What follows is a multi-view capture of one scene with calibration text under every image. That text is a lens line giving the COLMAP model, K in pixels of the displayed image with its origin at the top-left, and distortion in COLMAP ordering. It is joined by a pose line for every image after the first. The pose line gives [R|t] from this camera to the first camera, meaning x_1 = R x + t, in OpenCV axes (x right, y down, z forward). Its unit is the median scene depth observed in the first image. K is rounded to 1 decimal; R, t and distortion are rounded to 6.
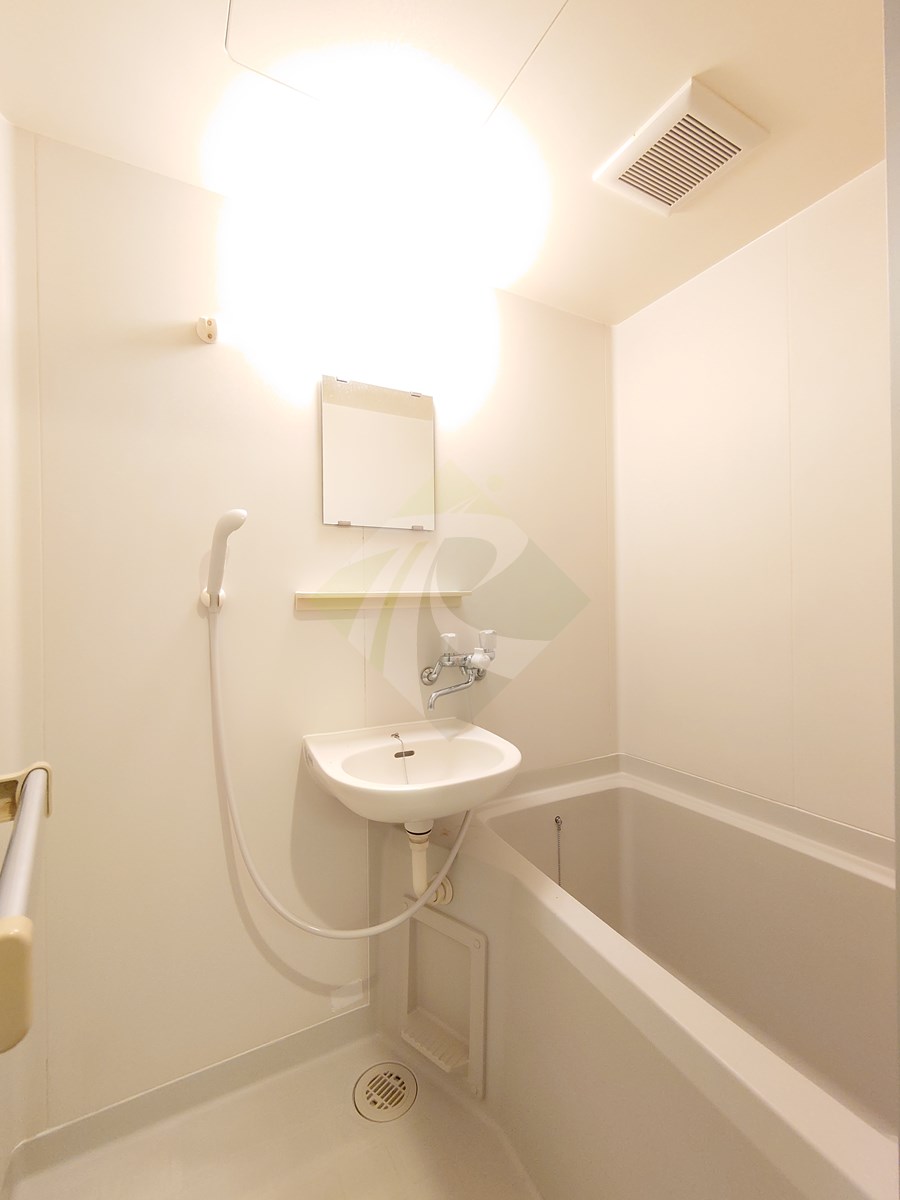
lens RADIAL K [[517.3, 0, 440.7], [0, 517.3, 602.2], [0, 0, 1]] dist [0.002227, 0.000739]
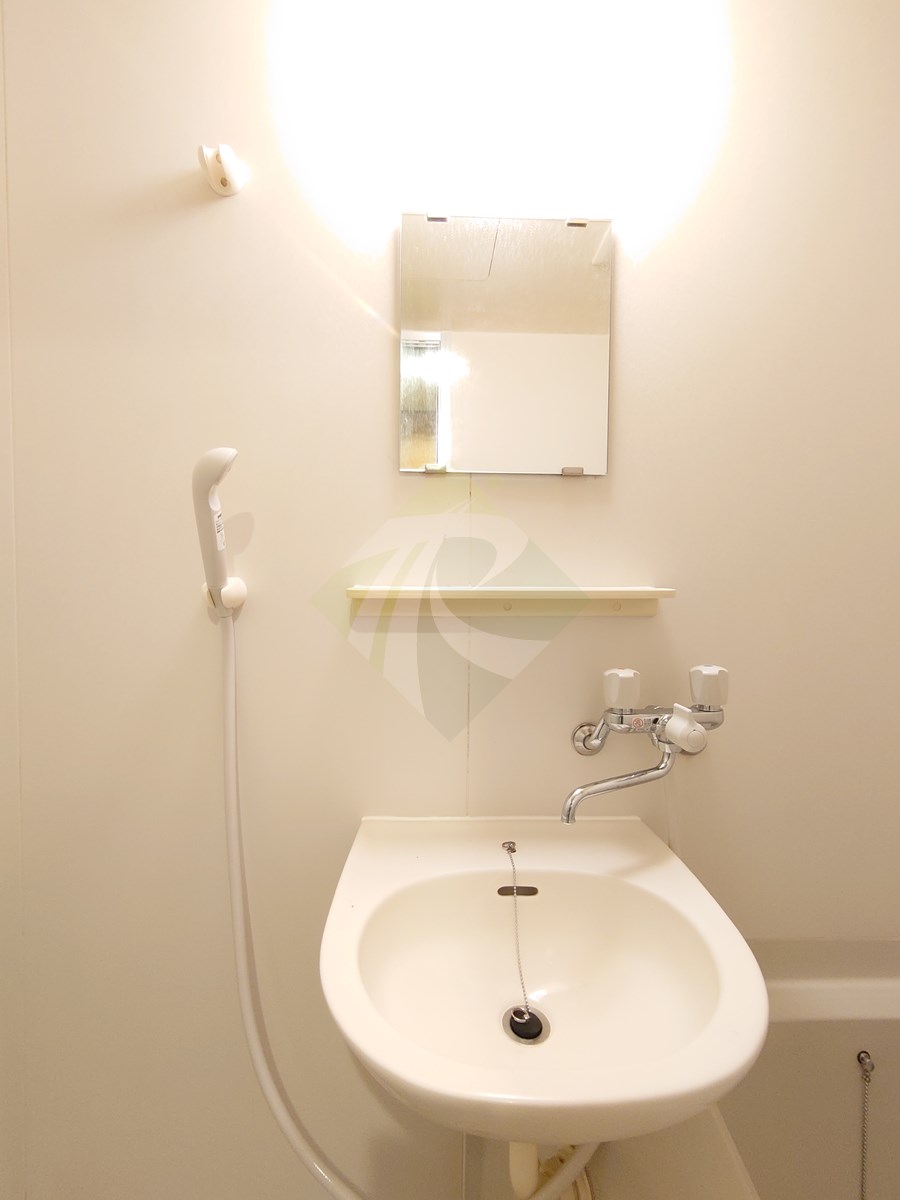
lens RADIAL K [[517.3, 0, 446.3], [0, 517.3, 606.3], [0, 0, 1]] dist [0.002227, 0.000739]
pose [[0.899469, 0.033994, -0.435661, 0.082076], [-0.018094, 0.999012, 0.040593, -0.021606], [0.436611, -0.028629, 0.899195, 0.461156]]
